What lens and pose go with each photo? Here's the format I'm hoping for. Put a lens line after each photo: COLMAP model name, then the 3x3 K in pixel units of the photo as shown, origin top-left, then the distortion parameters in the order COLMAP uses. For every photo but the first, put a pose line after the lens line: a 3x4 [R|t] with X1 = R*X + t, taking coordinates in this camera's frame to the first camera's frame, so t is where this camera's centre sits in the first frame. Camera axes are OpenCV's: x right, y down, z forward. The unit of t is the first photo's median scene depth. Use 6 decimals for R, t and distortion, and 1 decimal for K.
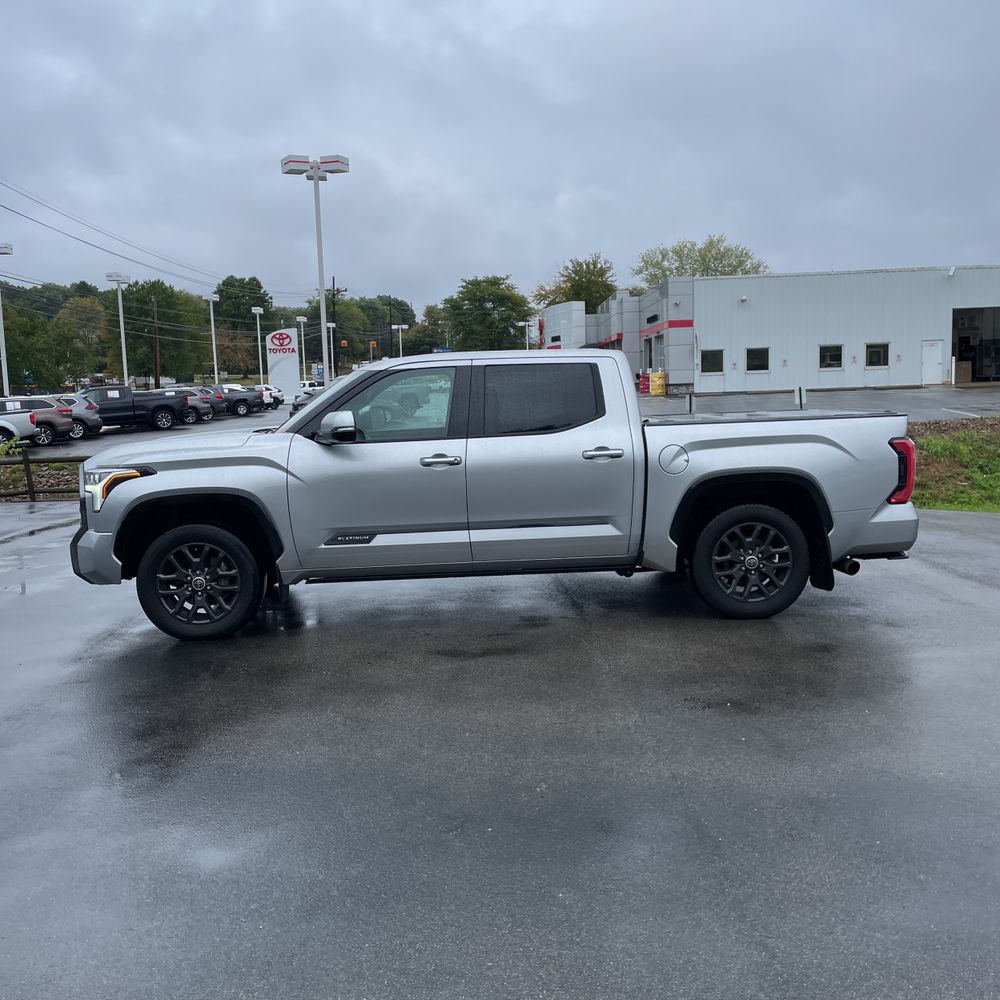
lens RADIAL K [[1012.8, 0, 494.3], [0, 1012.8, 489.9], [0, 0, 1]] dist [0.084533, -0.106589]
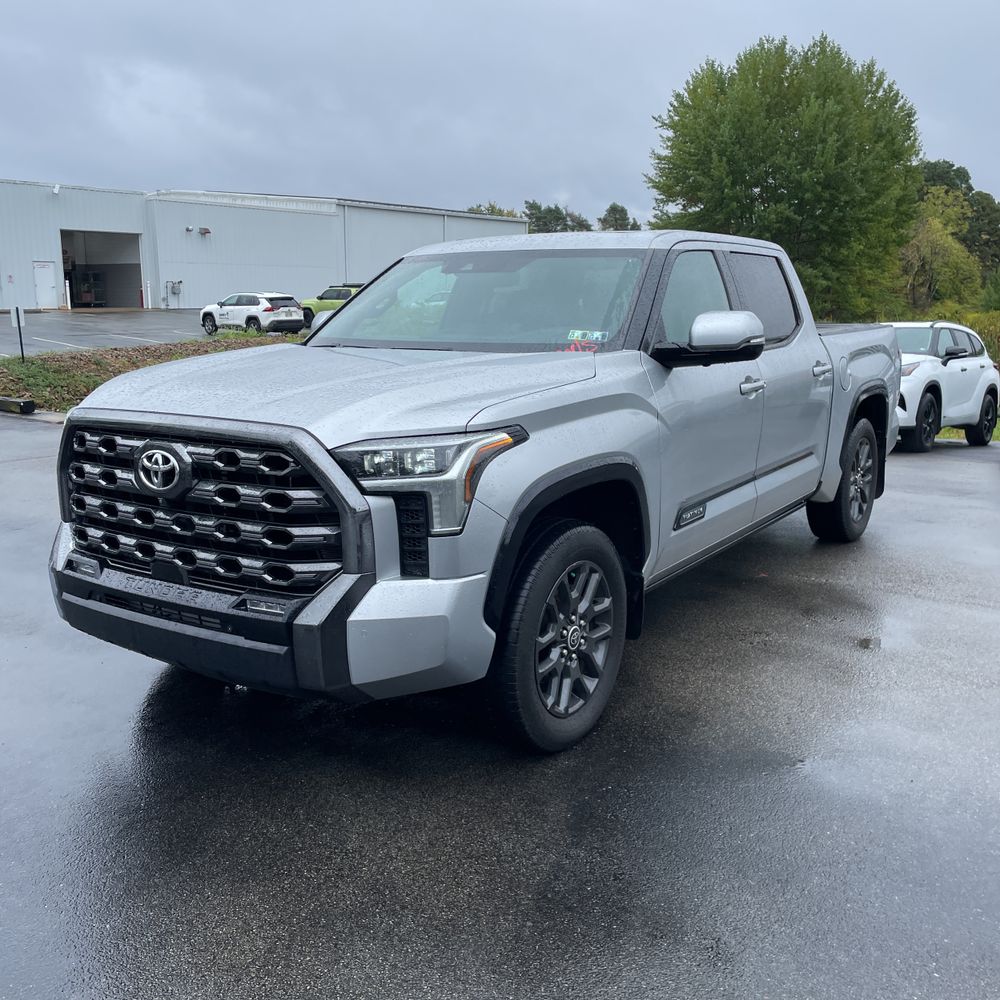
lens RADIAL K [[1012.8, 0, 494.3], [0, 1012.8, 489.9], [0, 0, 1]] dist [0.084533, -0.106589]
pose [[0.603384, -0.121849, 0.788086, -0.094894], [0.067475, 0.992514, 0.101795, -0.005396], [-0.794591, -0.008245, 0.607089, 0.093504]]
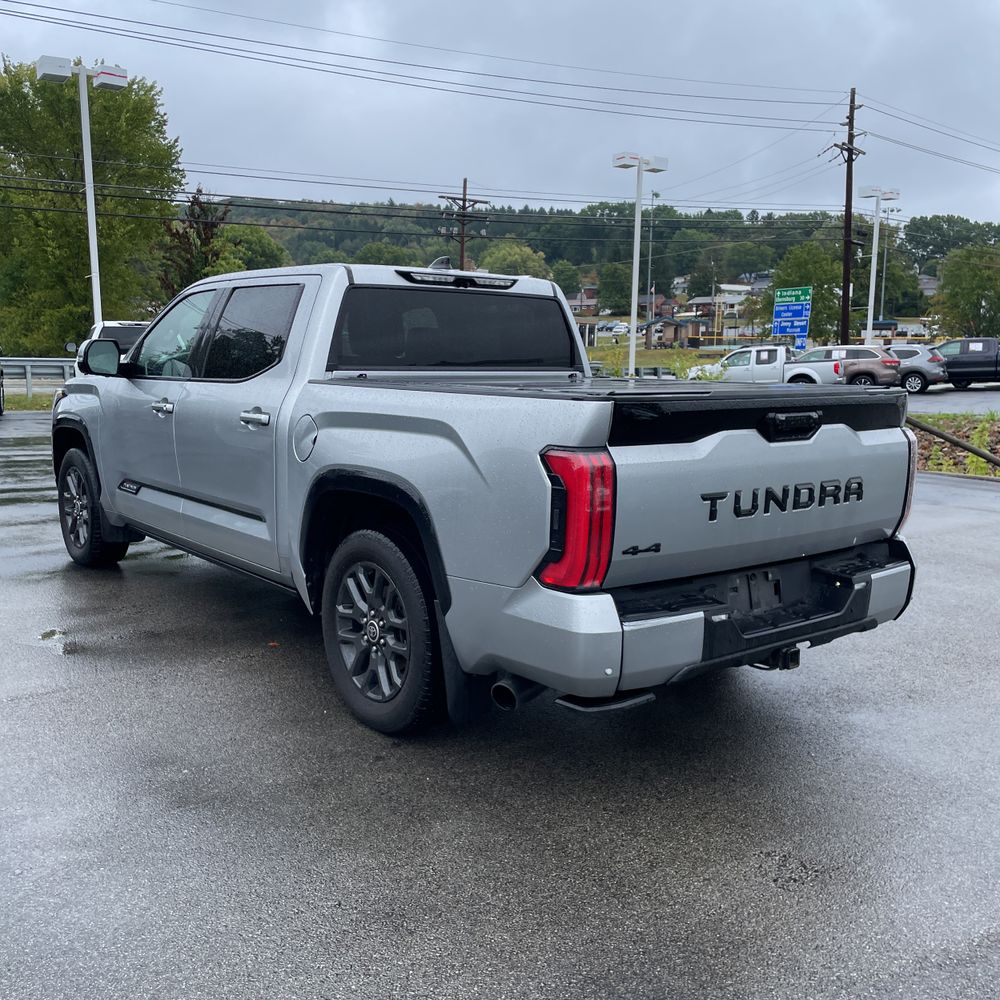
lens RADIAL K [[1012.8, 0, 494.3], [0, 1012.8, 489.9], [0, 0, 1]] dist [0.084533, -0.106589]
pose [[0.589743, 0.146230, -0.794241, 0.098426], [-0.110646, 0.988826, 0.099899, -0.009671], [0.799975, 0.028965, 0.599334, 0.095310]]
